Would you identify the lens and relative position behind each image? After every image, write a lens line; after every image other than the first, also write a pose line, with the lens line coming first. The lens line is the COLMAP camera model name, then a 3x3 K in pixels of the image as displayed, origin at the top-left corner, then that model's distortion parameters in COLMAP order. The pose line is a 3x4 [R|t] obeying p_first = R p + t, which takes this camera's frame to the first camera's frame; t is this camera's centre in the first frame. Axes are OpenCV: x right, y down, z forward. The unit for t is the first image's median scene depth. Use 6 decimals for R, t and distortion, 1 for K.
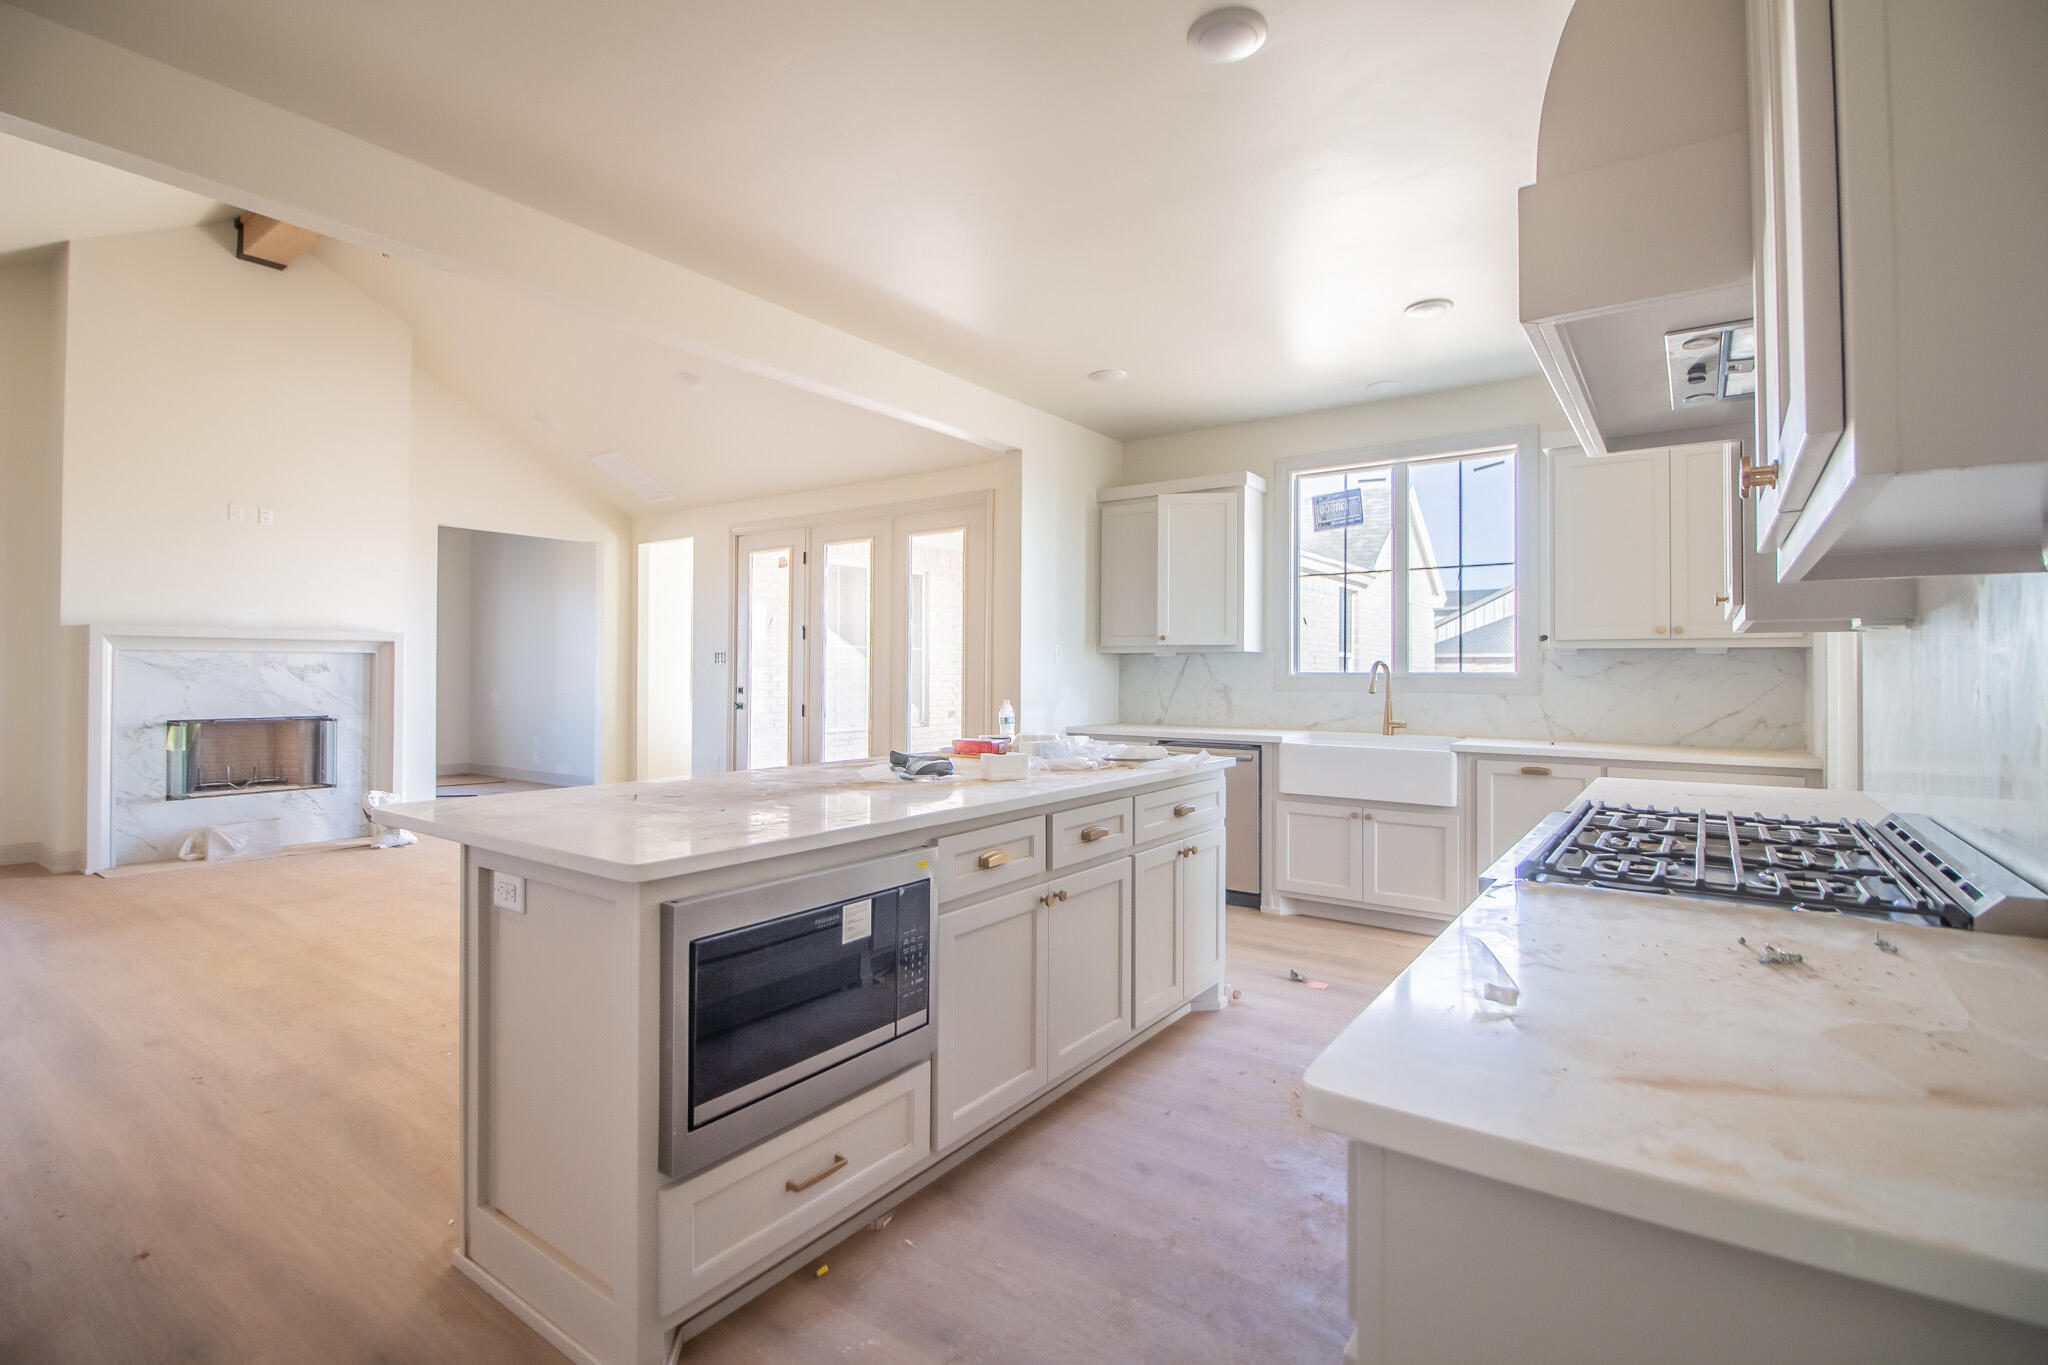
lens RADIAL K [[960.1, 0, 1021.2], [0, 960.1, 672.0], [0, 0, 1]] dist [-0.020137, -0.000523]
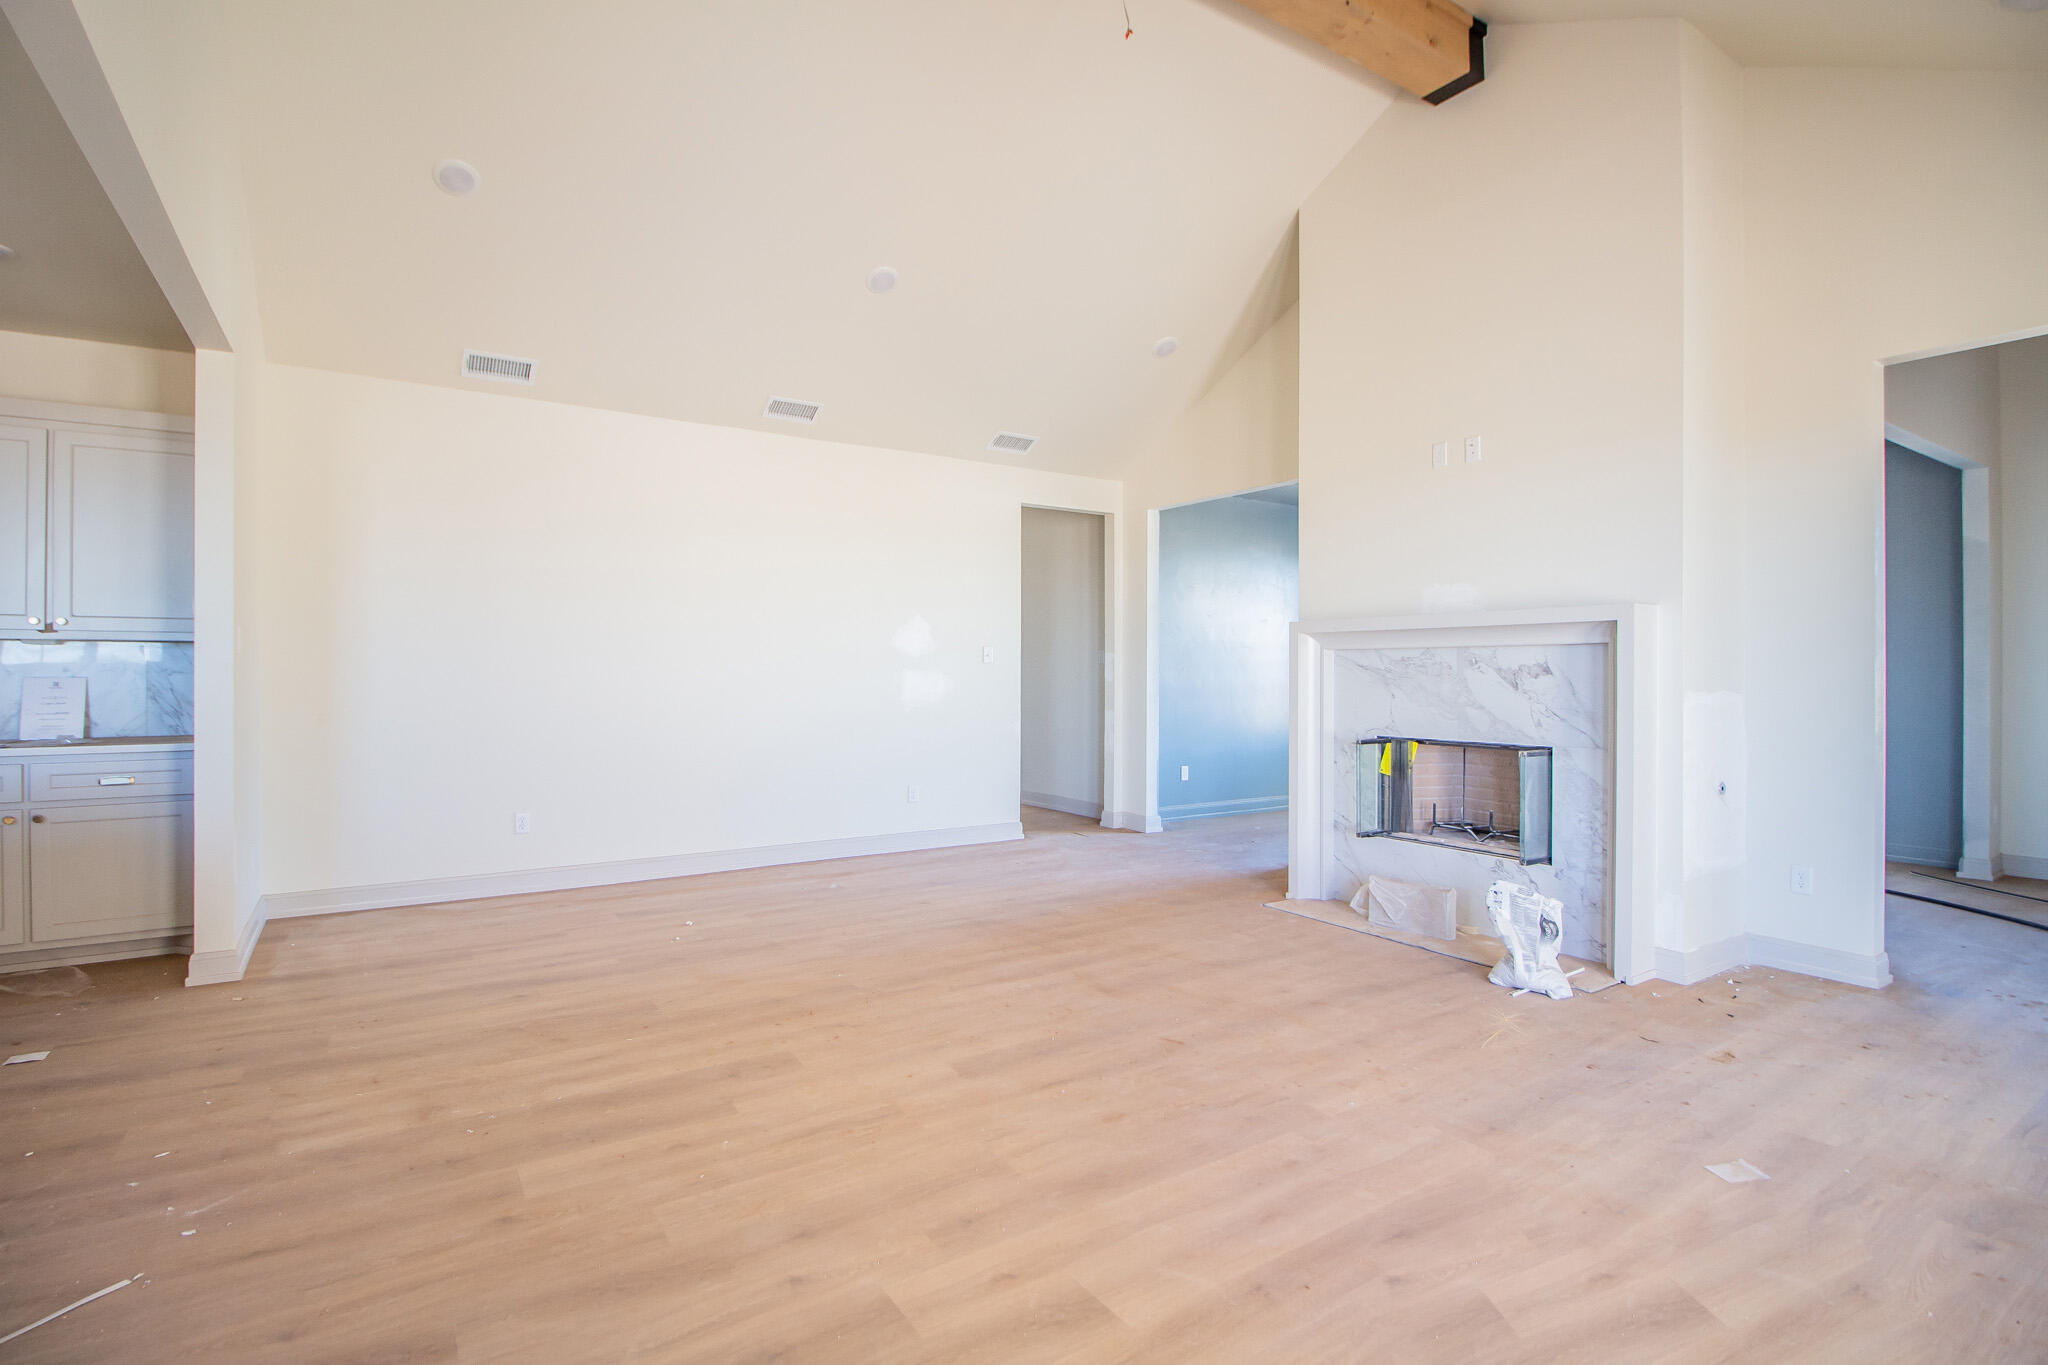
lens RADIAL K [[960.1, 0, 1018.4], [0, 960.1, 677.3], [0, 0, 1]] dist [-0.020137, -0.000523]
pose [[-0.365522, 0.000218, -0.930803, -0.032647], [-0.003956, 0.999991, 0.001788, 0.000851], [0.930794, 0.004336, -0.365518, 0.948686]]
